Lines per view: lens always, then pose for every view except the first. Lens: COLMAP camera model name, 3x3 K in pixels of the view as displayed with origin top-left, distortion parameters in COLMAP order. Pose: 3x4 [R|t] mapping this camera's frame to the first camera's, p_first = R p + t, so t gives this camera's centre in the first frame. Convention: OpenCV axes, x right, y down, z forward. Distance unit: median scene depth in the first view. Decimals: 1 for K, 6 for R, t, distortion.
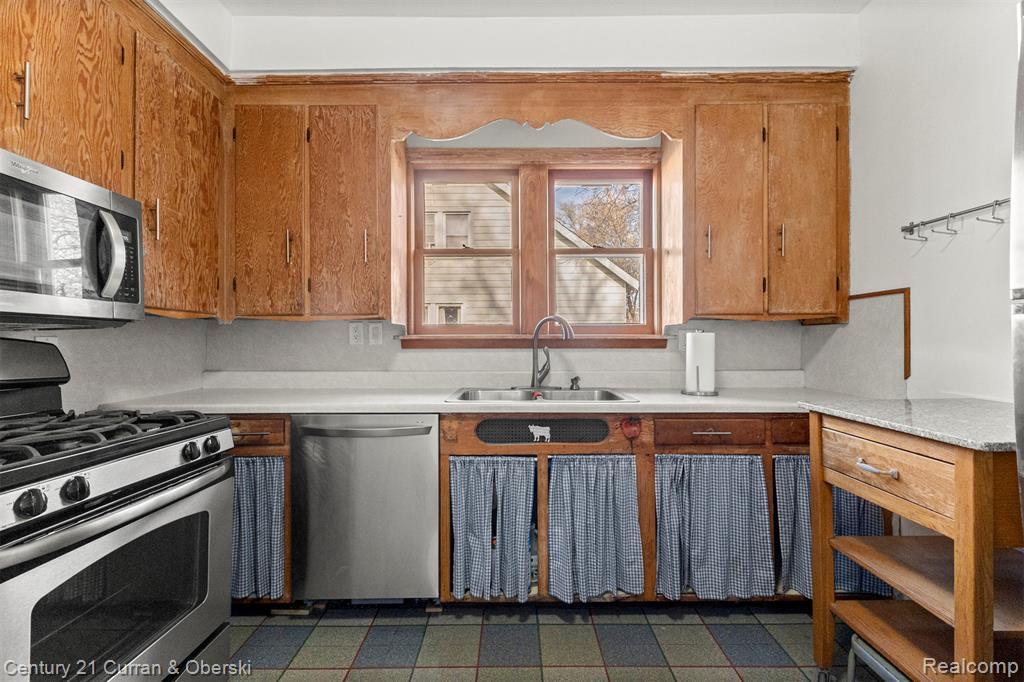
lens RADIAL K [[441.2, 0, 513.8], [0, 441.2, 338.7], [0, 0, 1]] dist [0.009280, -0.003138]
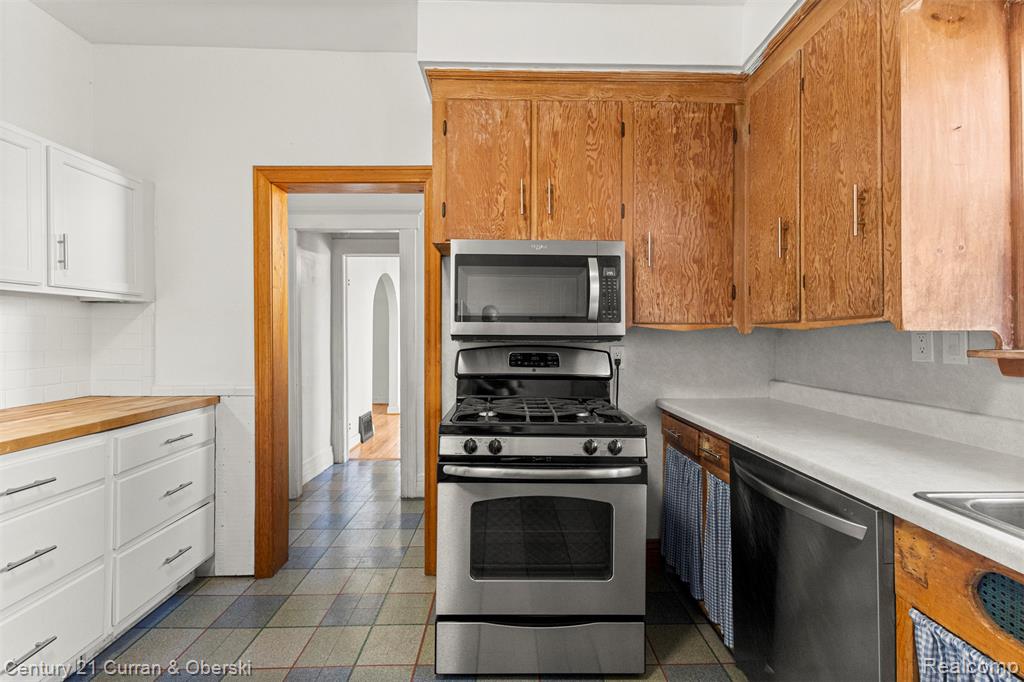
lens RADIAL K [[441.2, 0, 514.0], [0, 441.2, 336.3], [0, 0, 1]] dist [0.009280, -0.003138]
pose [[0.017000, 0.001174, -0.999855, 0.332977], [0.005708, 0.999983, 0.001271, -0.035306], [0.999839, -0.005729, 0.016993, 0.552241]]
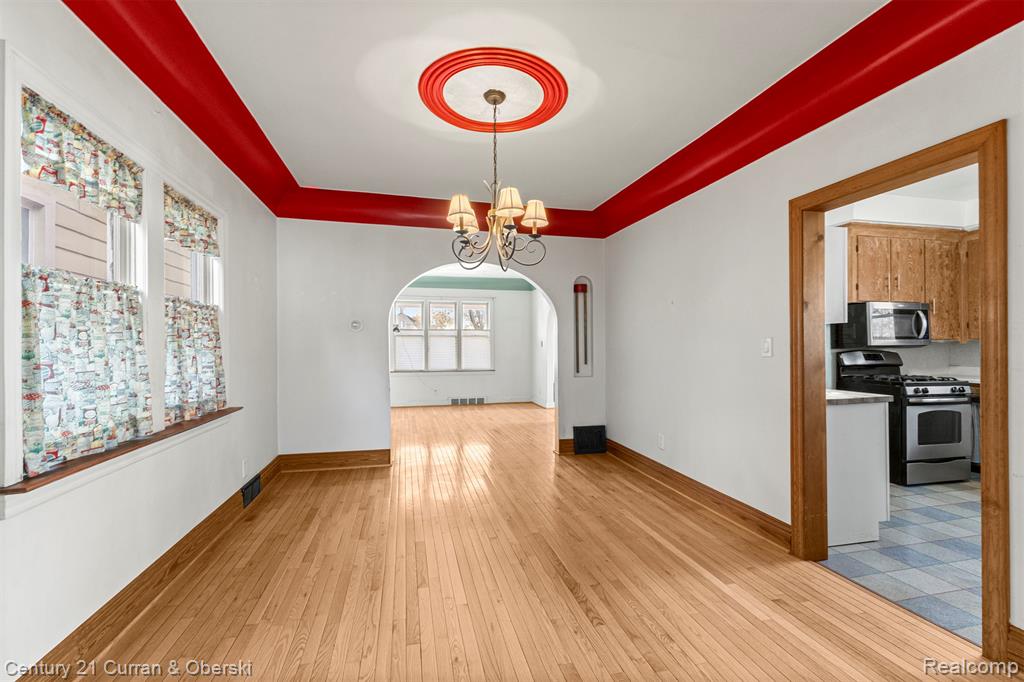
lens RADIAL K [[441.2, 0, 511.8], [0, 441.2, 345.0], [0, 0, 1]] dist [0.009280, -0.003138]
pose [[0.228666, -0.001436, -0.973504, 1.082285], [0.015495, 0.999878, 0.002165, -0.073701], [0.973382, -0.015579, 0.228660, -1.859169]]
